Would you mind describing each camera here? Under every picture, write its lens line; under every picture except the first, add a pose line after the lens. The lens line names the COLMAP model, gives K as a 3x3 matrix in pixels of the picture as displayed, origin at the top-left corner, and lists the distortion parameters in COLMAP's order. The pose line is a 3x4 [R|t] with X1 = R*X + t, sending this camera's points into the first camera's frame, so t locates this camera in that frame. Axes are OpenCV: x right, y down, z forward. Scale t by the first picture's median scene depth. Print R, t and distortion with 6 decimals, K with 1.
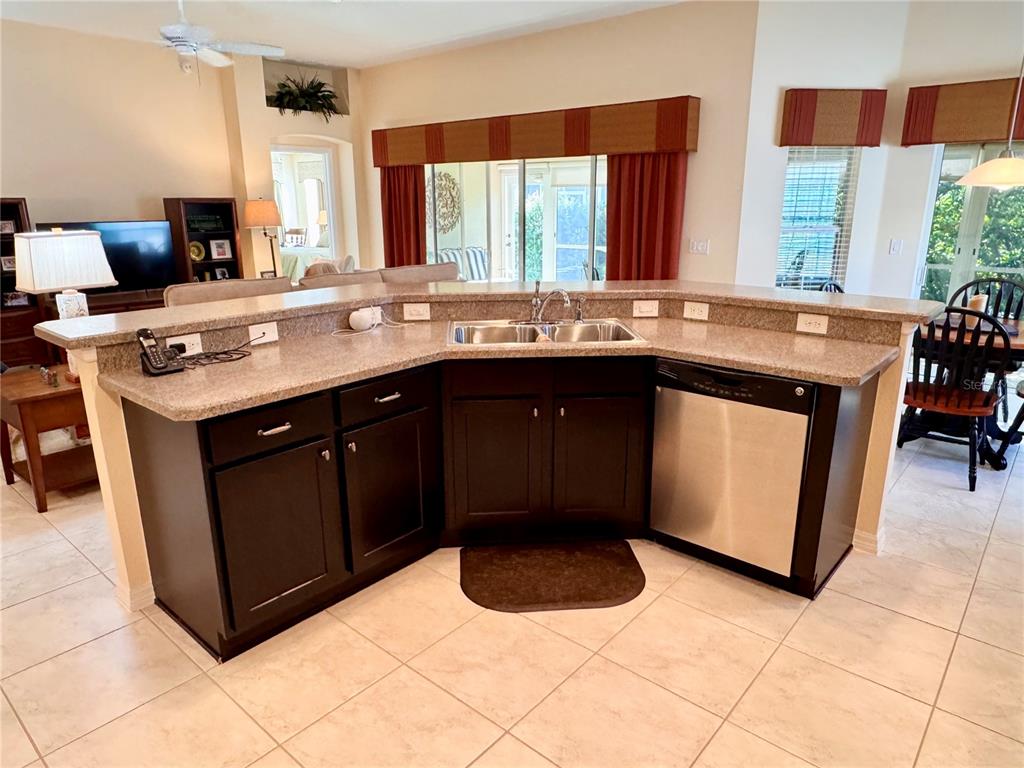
lens RADIAL K [[655.6, 0, 512.0], [0, 655.6, 384.0], [0, 0, 1]] dist [0.042507, 0.000596]
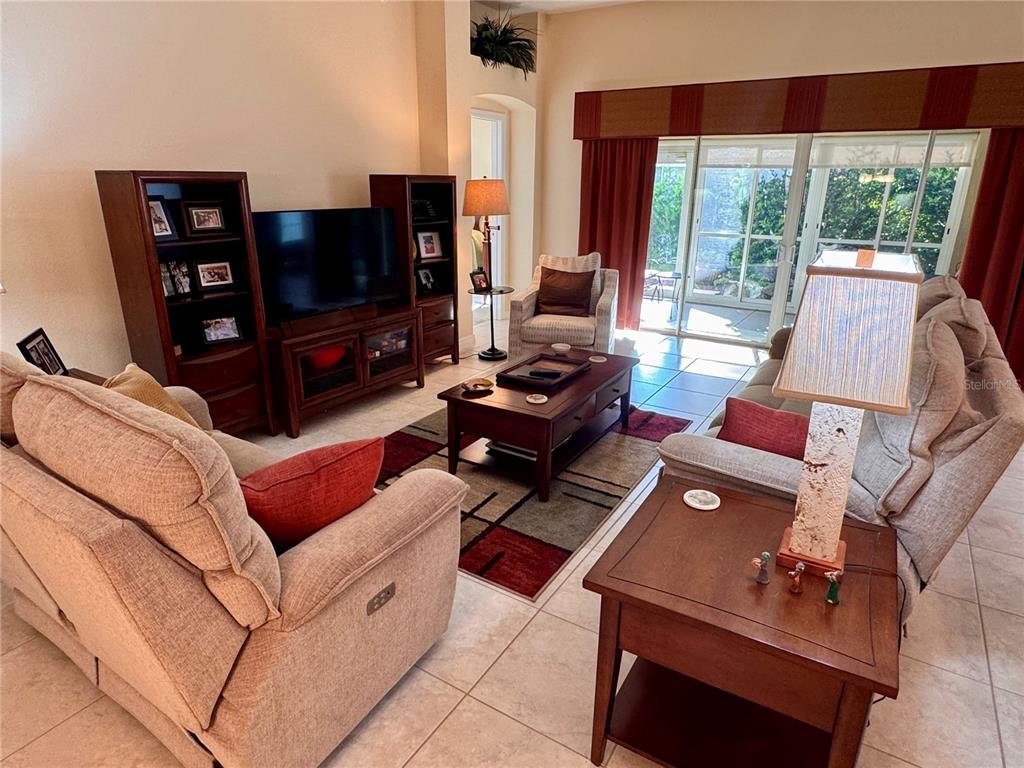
lens RADIAL K [[605.0, 0, 509.0], [0, 605.0, 386.2], [0, 0, 1]] dist [-0.001155, -0.000390]
pose [[0.984563, -0.037403, 0.170987, -0.438045], [0.029284, 0.998332, 0.049761, -0.070970], [-0.172563, -0.043986, 0.984016, 0.288818]]
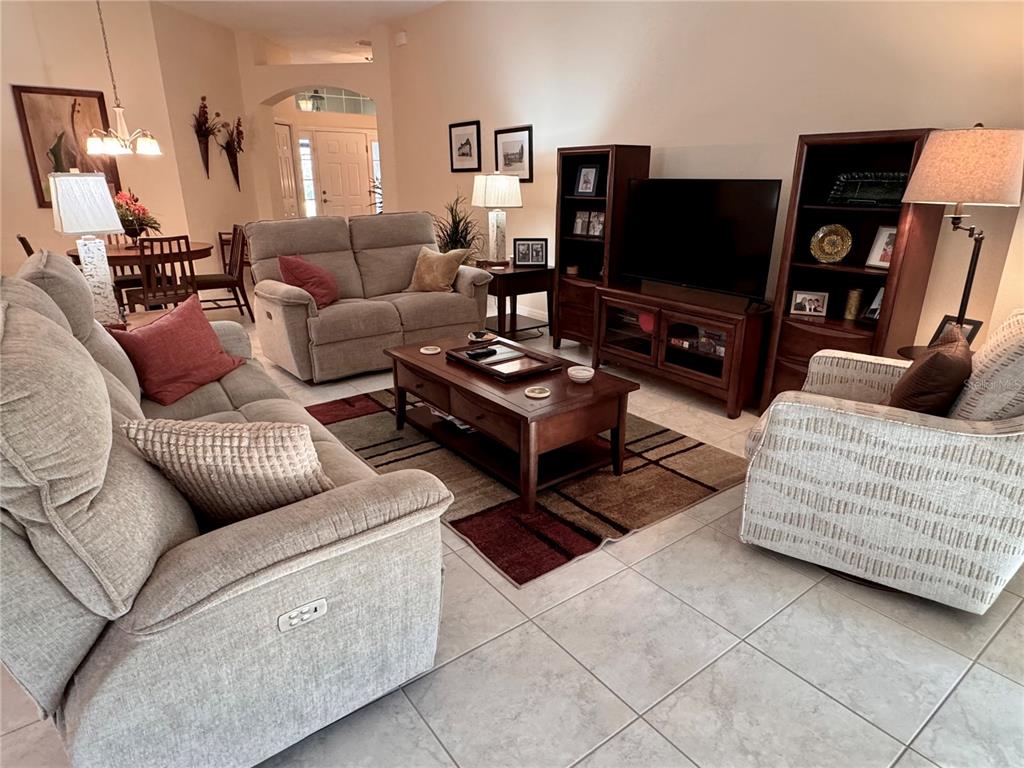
lens RADIAL K [[605.0, 0, 509.0], [0, 605.0, 386.2], [0, 0, 1]] dist [-0.001155, -0.000390]
pose [[-0.196978, 0.331222, -0.922763, 0.018986], [-0.268527, 0.886985, 0.375701, -0.188909], [0.942917, 0.321792, -0.085774, 0.758574]]
